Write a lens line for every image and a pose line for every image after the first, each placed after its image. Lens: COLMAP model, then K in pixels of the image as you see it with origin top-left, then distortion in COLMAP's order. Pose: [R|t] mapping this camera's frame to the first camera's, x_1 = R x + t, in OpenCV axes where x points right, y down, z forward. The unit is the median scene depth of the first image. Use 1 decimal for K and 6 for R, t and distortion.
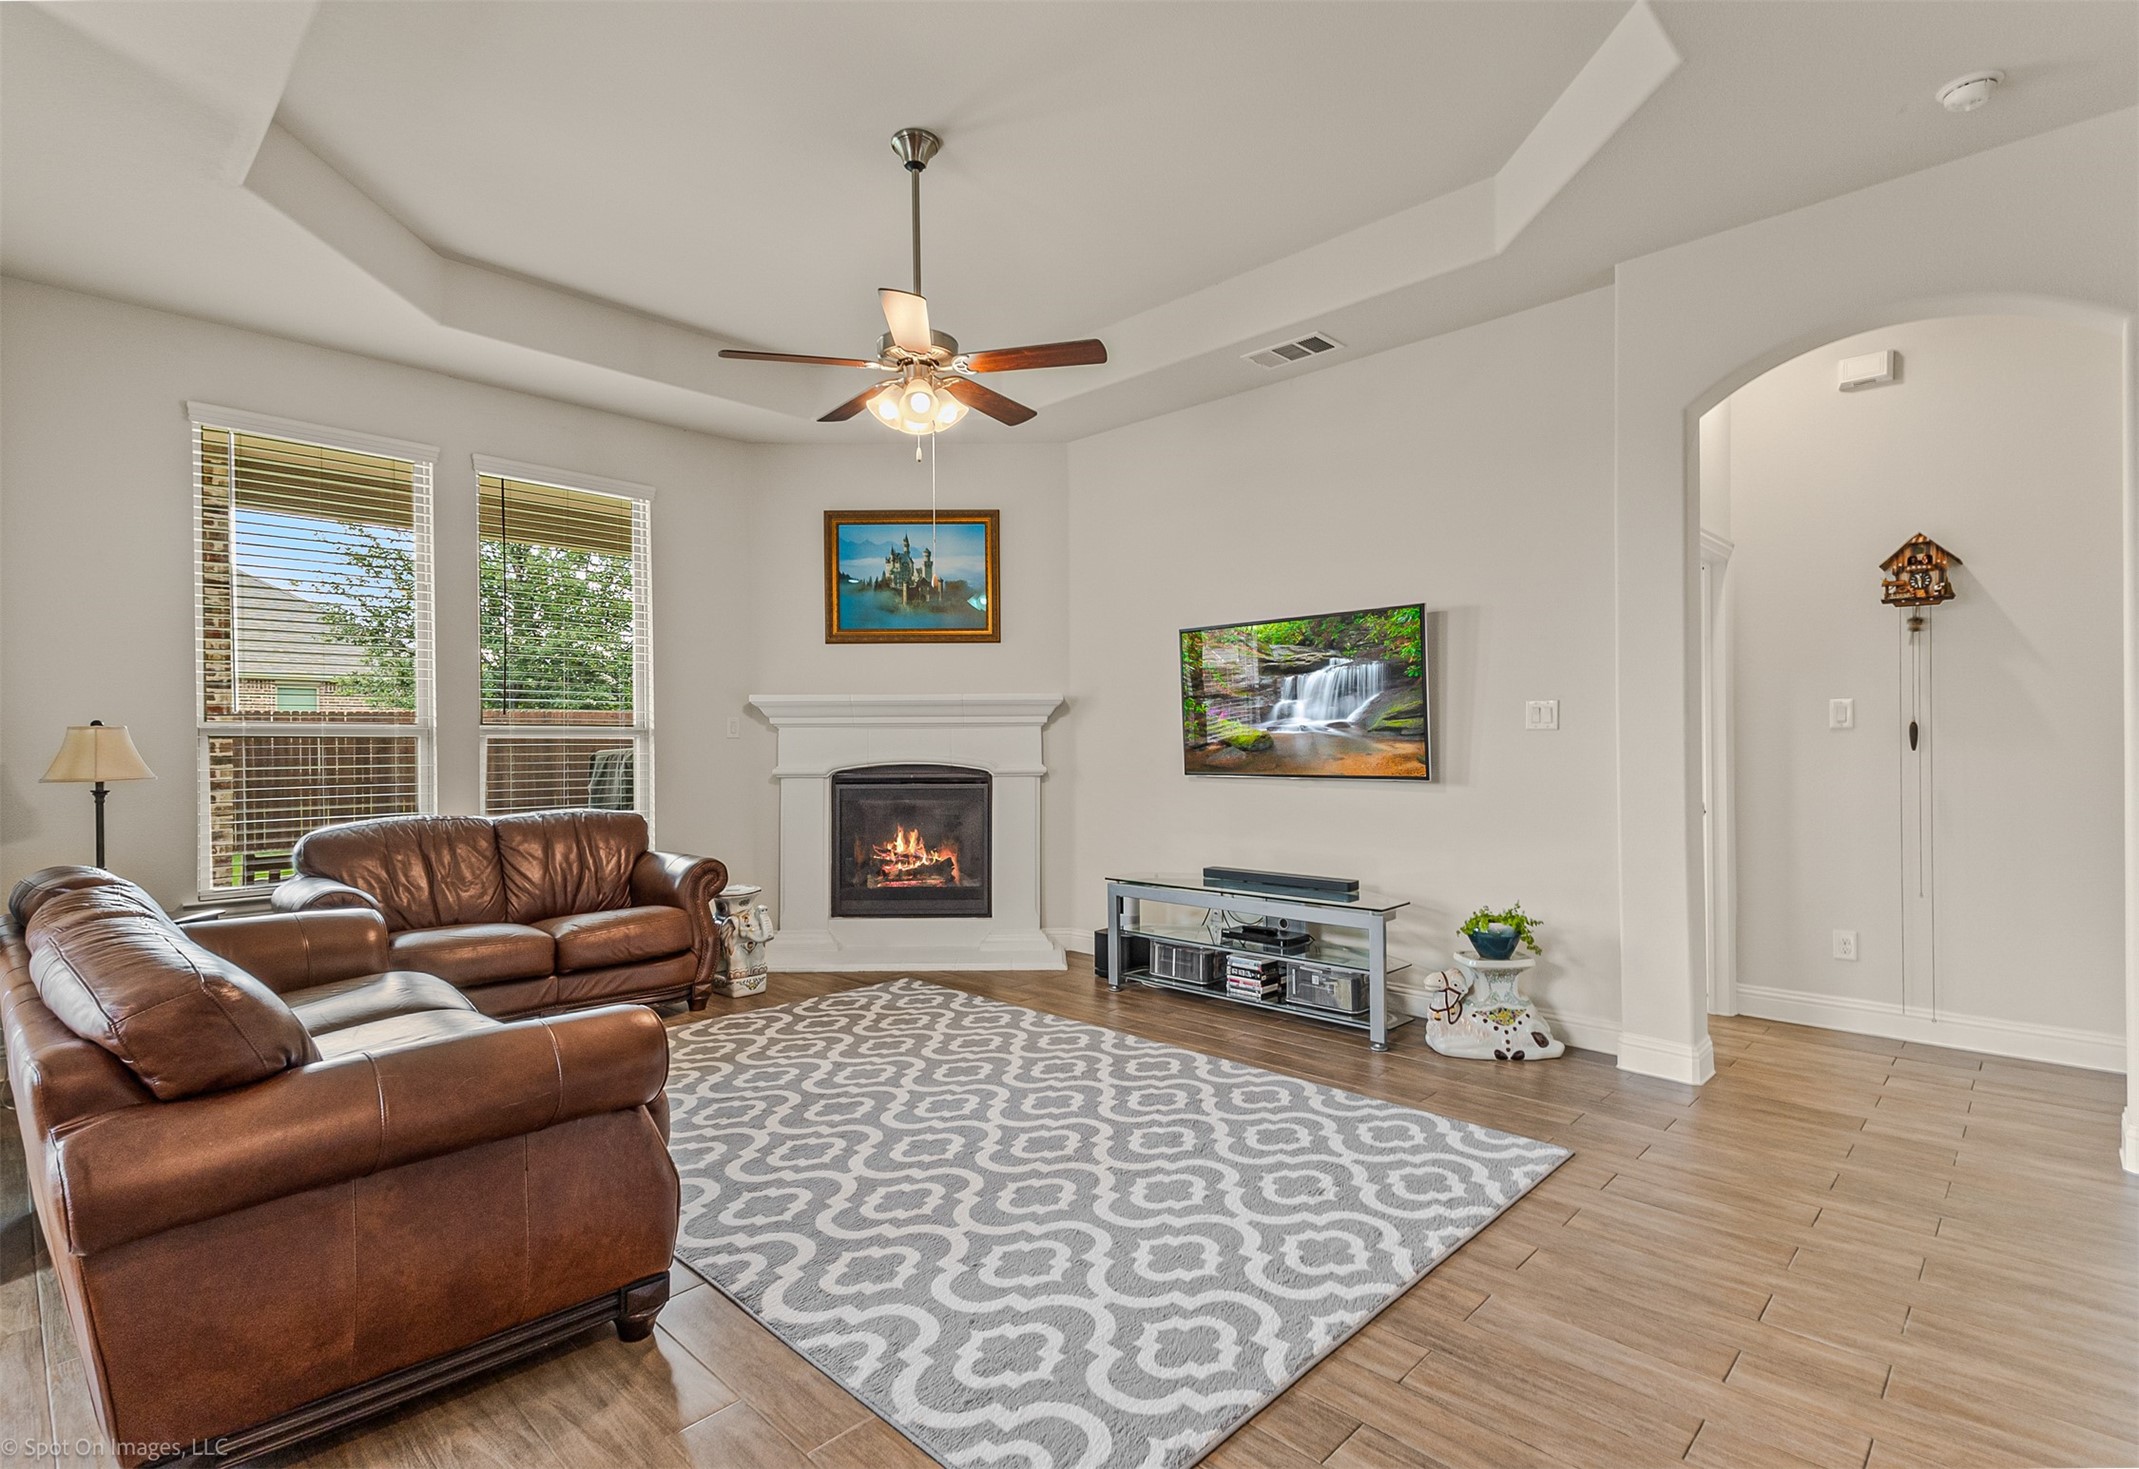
lens RADIAL K [[1026.0, 0, 1043.8], [0, 1026.0, 743.3], [0, 0, 1]] dist [0.016080, 0.000121]
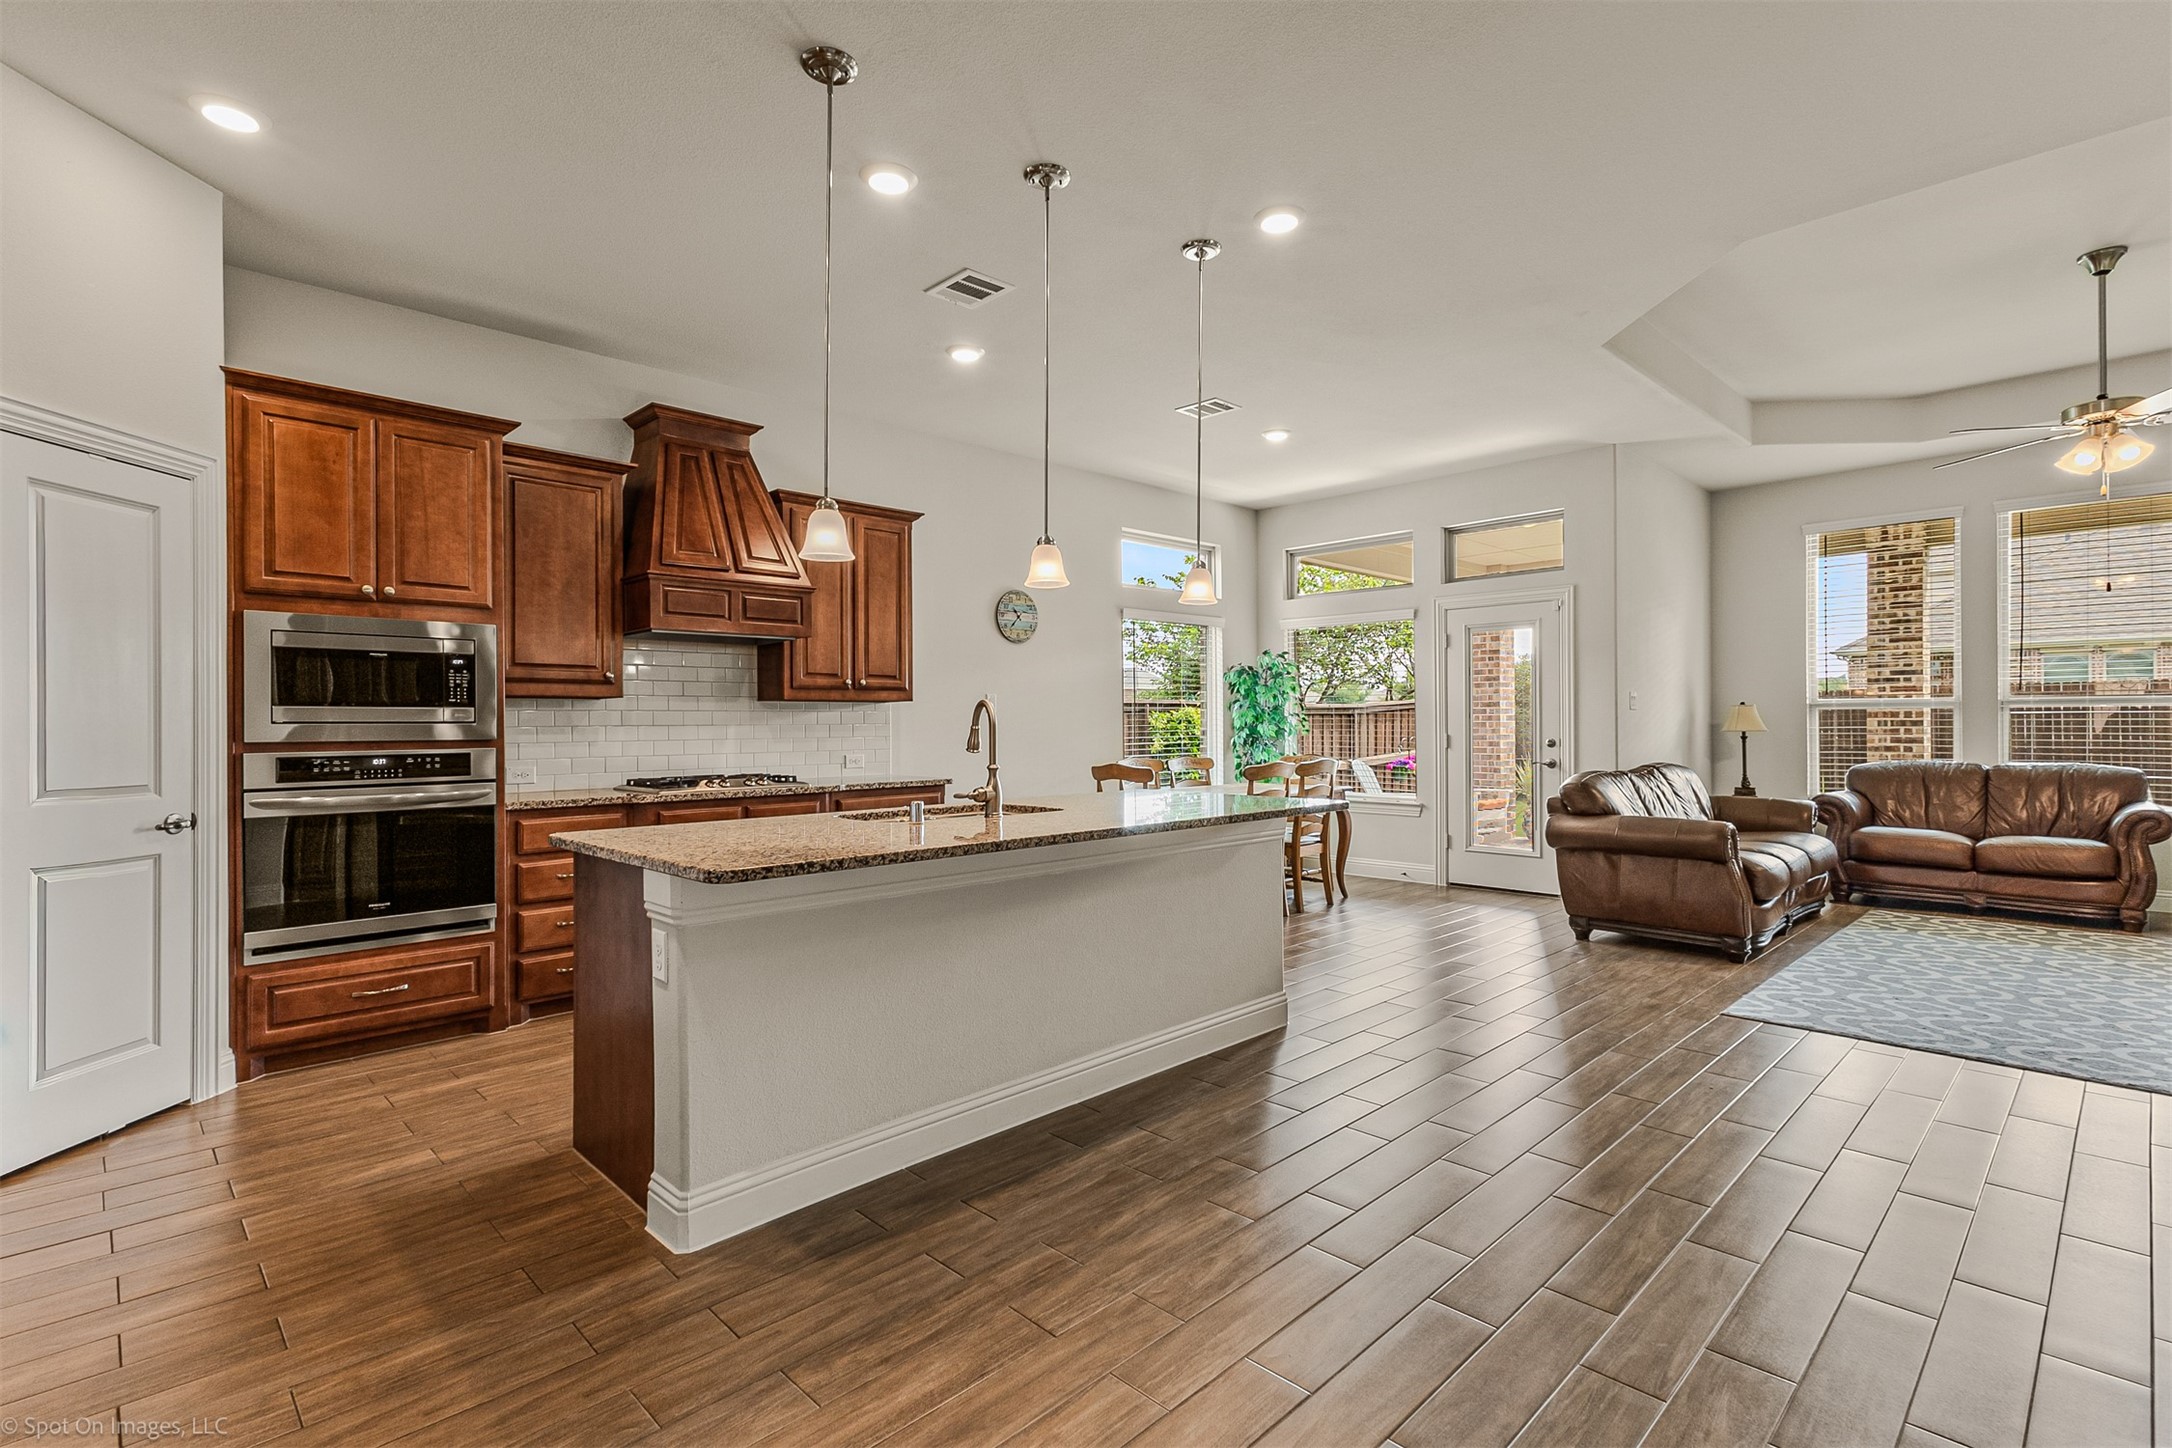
lens RADIAL K [[1014.6, 0, 1091.9], [0, 1014.6, 723.4], [0, 0, 1]] dist [0.023188, -0.002079]
pose [[-0.015120, 0.007155, -0.999860, 0.880413], [0.007420, 0.999948, 0.007043, -0.002647], [0.999858, -0.007313, -0.015172, -0.195810]]
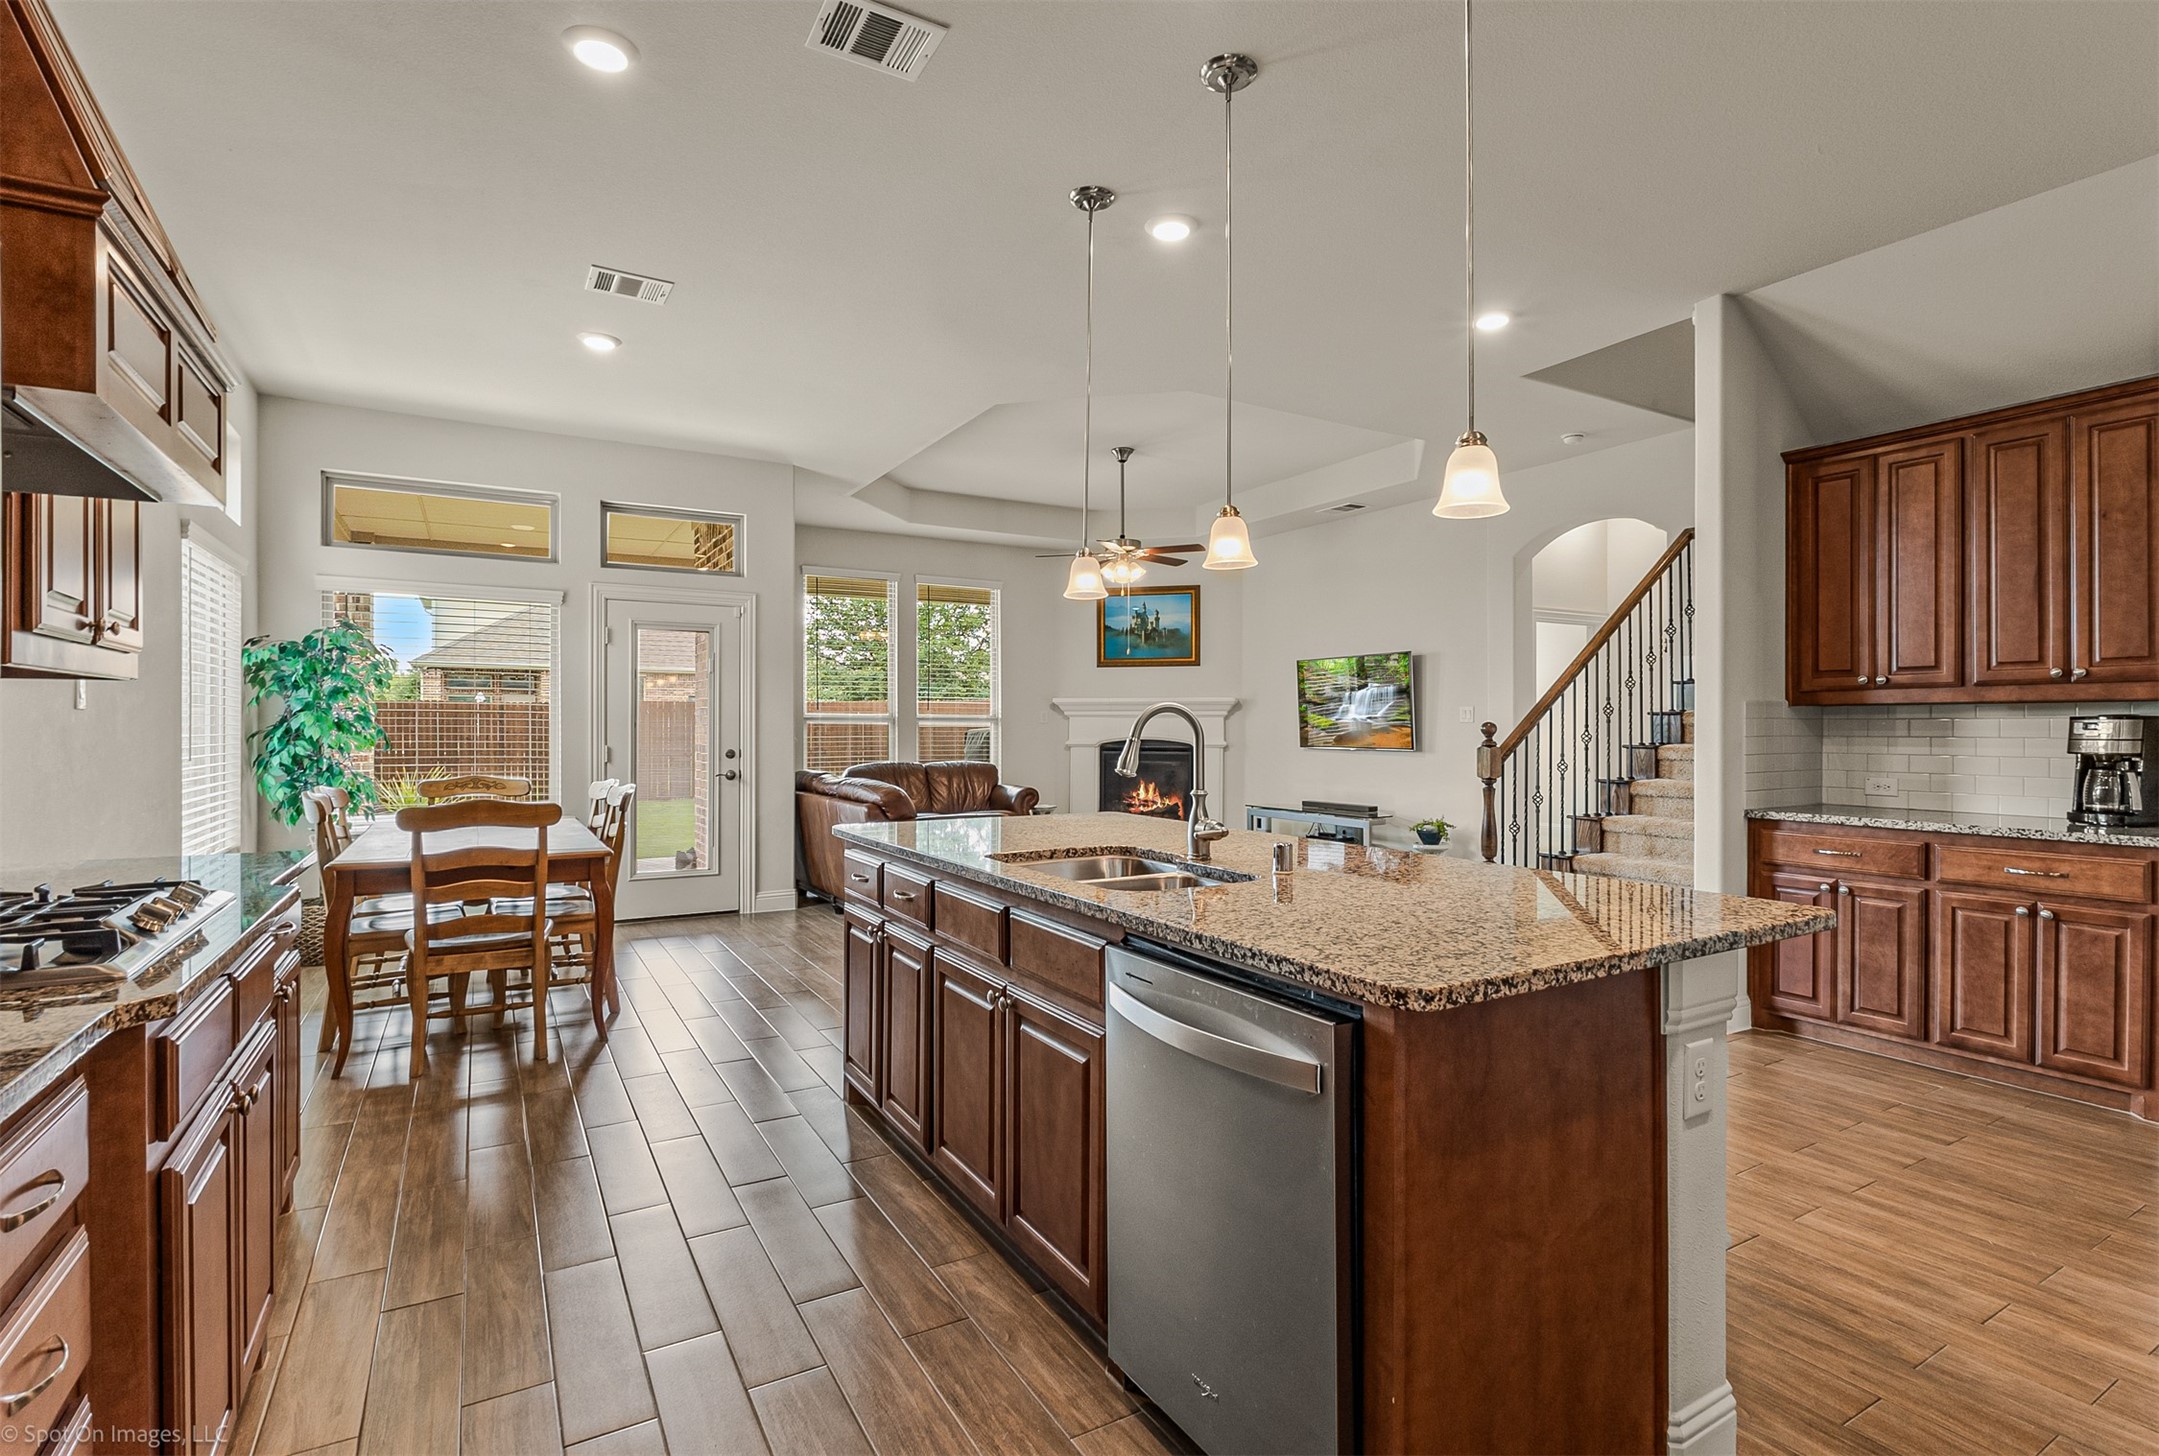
lens RADIAL K [[1046.5, 0, 1096.8], [0, 1046.5, 730.1], [0, 0, 1]] dist [-0.005519, -0.000412]
pose [[0.967996, 0.008349, -0.250827, 0.272305], [-0.007599, 0.999963, 0.003955, -0.001704], [0.250850, -0.001922, 0.968024, -0.820872]]
